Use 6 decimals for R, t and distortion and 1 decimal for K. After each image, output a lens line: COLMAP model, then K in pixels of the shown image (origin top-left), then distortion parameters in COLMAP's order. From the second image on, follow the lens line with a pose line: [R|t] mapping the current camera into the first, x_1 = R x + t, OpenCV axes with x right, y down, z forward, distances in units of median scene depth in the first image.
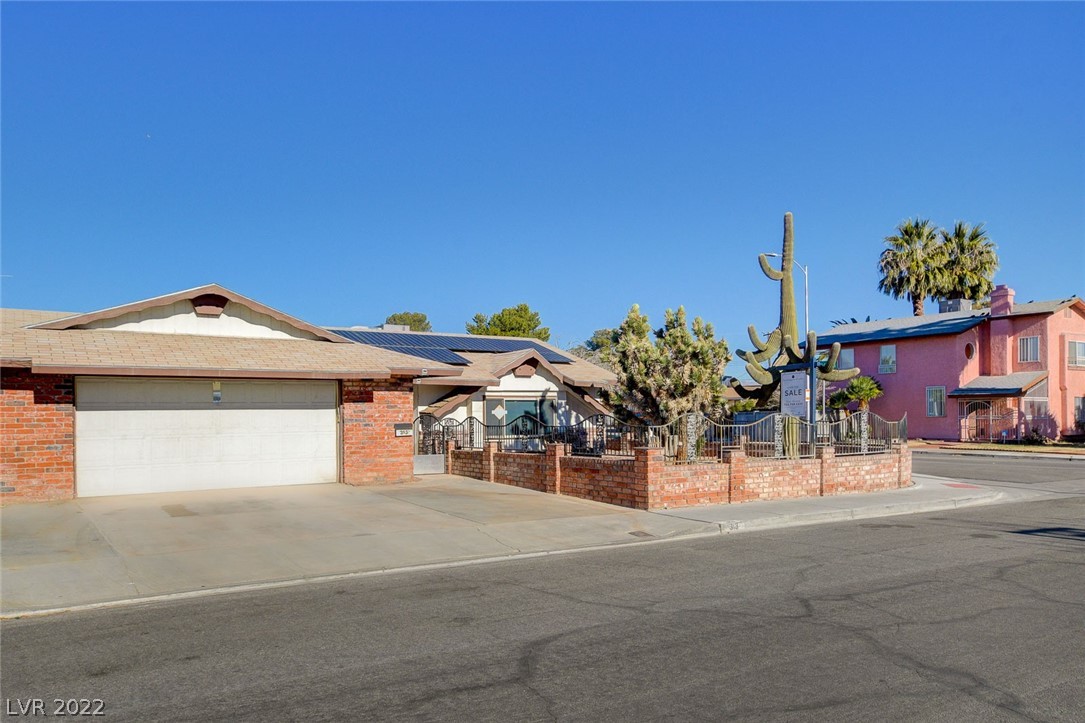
lens RADIAL K [[813.3, 0, 542.6], [0, 813.3, 410.0], [0, 0, 1]] dist [0.037132, 0.002853]
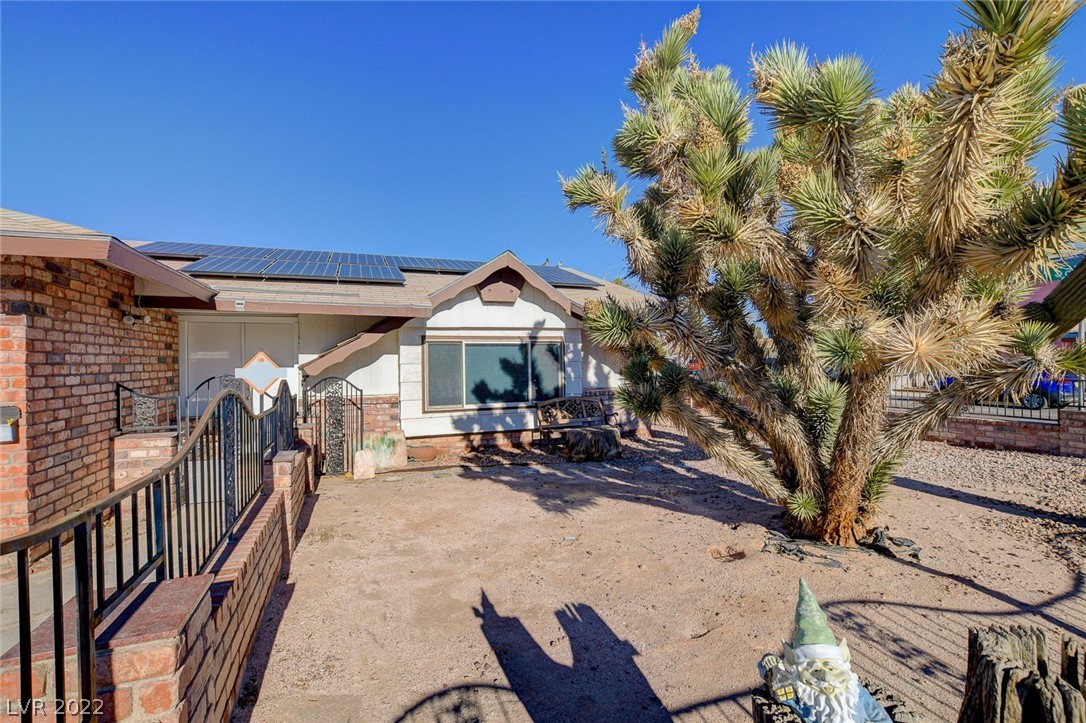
lens RADIAL K [[481.4, 0, 543.0], [0, 481.4, 361.5], [0, 0, 1]] dist [-0.023203, 0.000114]
pose [[0.977532, -0.003061, -0.210763, 0.108879], [0.005621, 0.999917, 0.011550, -0.003851], [0.210710, -0.012475, 0.977469, 0.898177]]
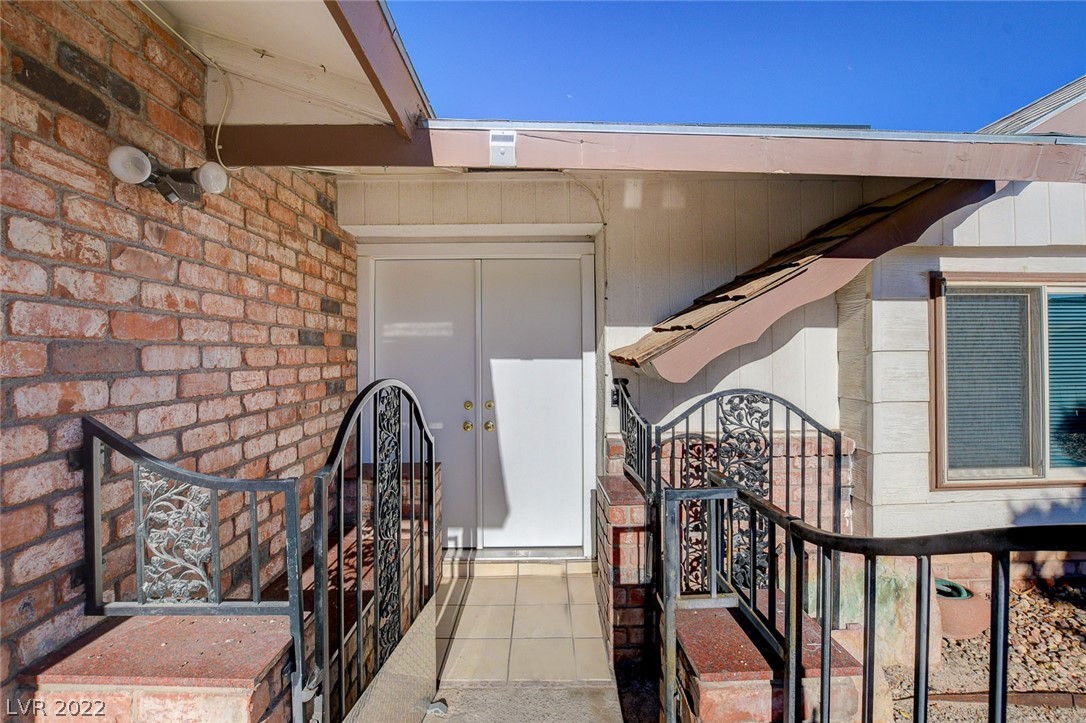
lens RADIAL K [[481.4, 0, 543.0], [0, 481.4, 361.5], [0, 0, 1]] dist [-0.023203, 0.000114]
pose [[0.839897, 0.009293, -0.542667, -0.118224], [0.003498, 0.999740, 0.022533, 0.001947], [0.542735, -0.020824, 0.839646, 1.109842]]
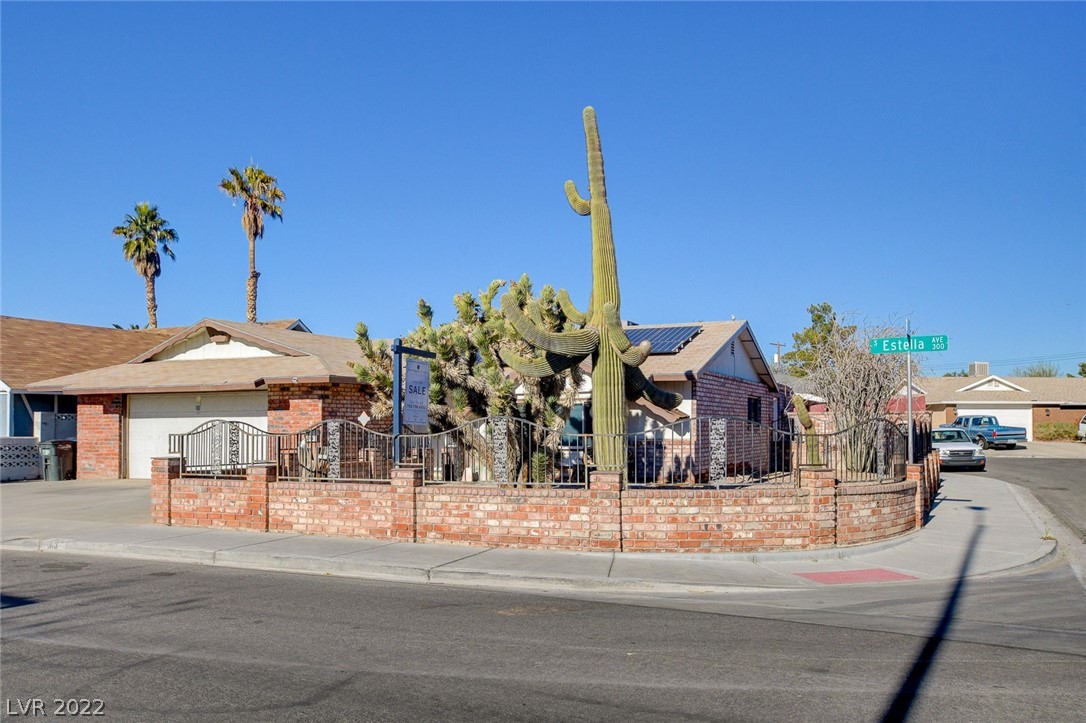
lens RADIAL K [[897.7, 0, 544.6], [0, 897.7, 401.7], [0, 0, 1]] dist [0.046240, 0.004223]
pose [[0.518782, -0.017486, -0.854727, 1.016494], [0.004184, 0.999831, -0.017915, 0.002590], [0.854896, 0.005718, 0.518768, 0.687759]]
